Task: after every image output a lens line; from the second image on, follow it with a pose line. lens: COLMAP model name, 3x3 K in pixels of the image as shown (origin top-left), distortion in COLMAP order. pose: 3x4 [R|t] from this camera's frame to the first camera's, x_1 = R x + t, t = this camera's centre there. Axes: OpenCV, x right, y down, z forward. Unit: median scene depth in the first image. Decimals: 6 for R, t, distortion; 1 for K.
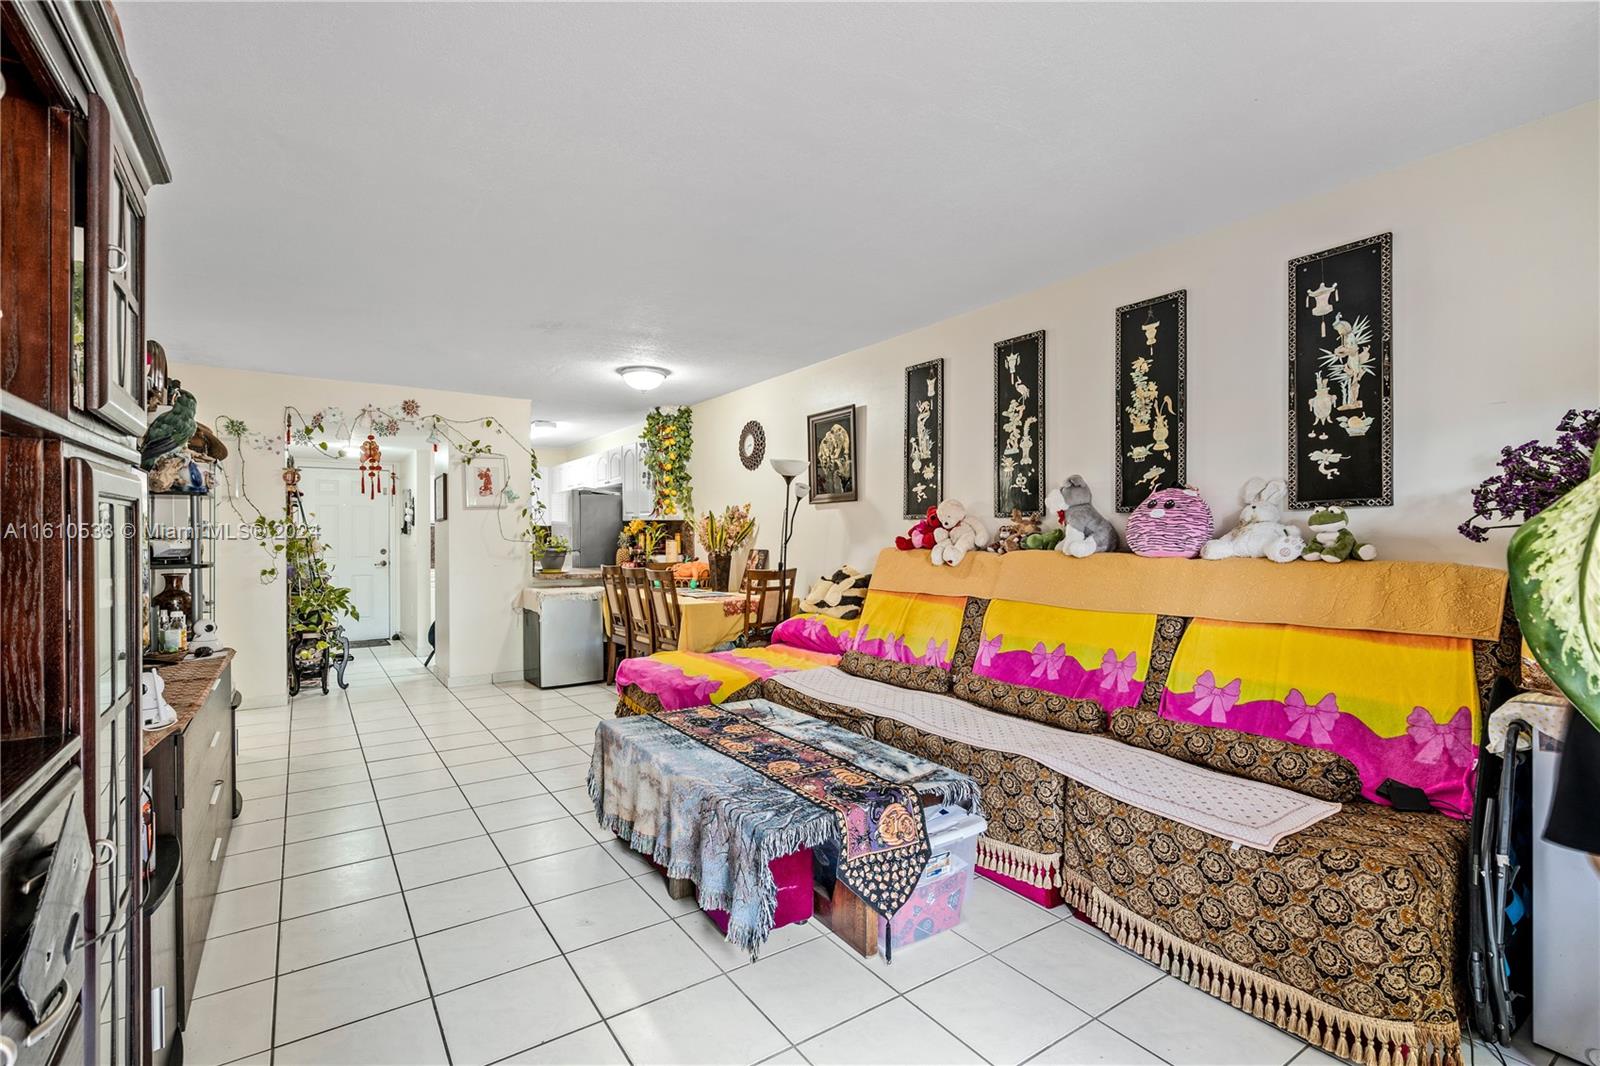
lens RADIAL K [[731.9, 0, 794.6], [0, 731.9, 536.7], [0, 0, 1]] dist [-0.006713, 0.002576]
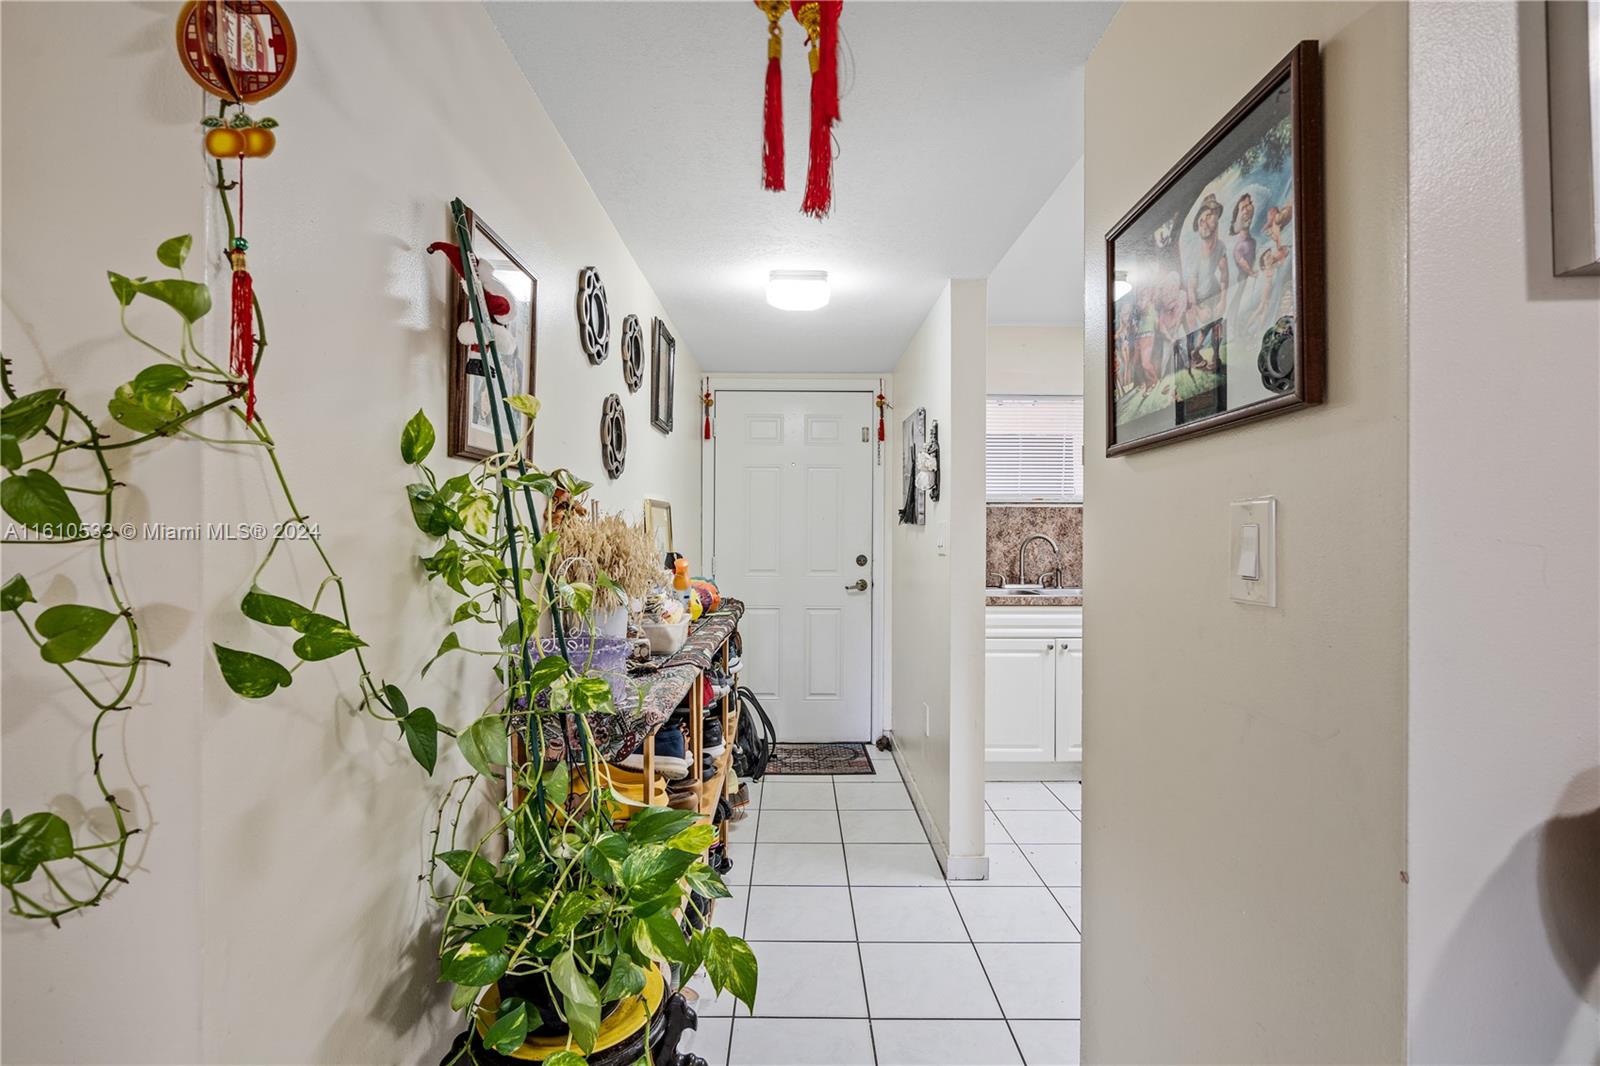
lens RADIAL K [[731.9, 0, 795.3], [0, 731.9, 525.5], [0, 0, 1]] dist [-0.006713, 0.002576]
pose [[0.828450, 0.004957, -0.560040, -1.138326], [-0.007658, 0.999968, -0.002478, -0.002538], [0.560010, 0.006342, 0.828462, 1.992174]]
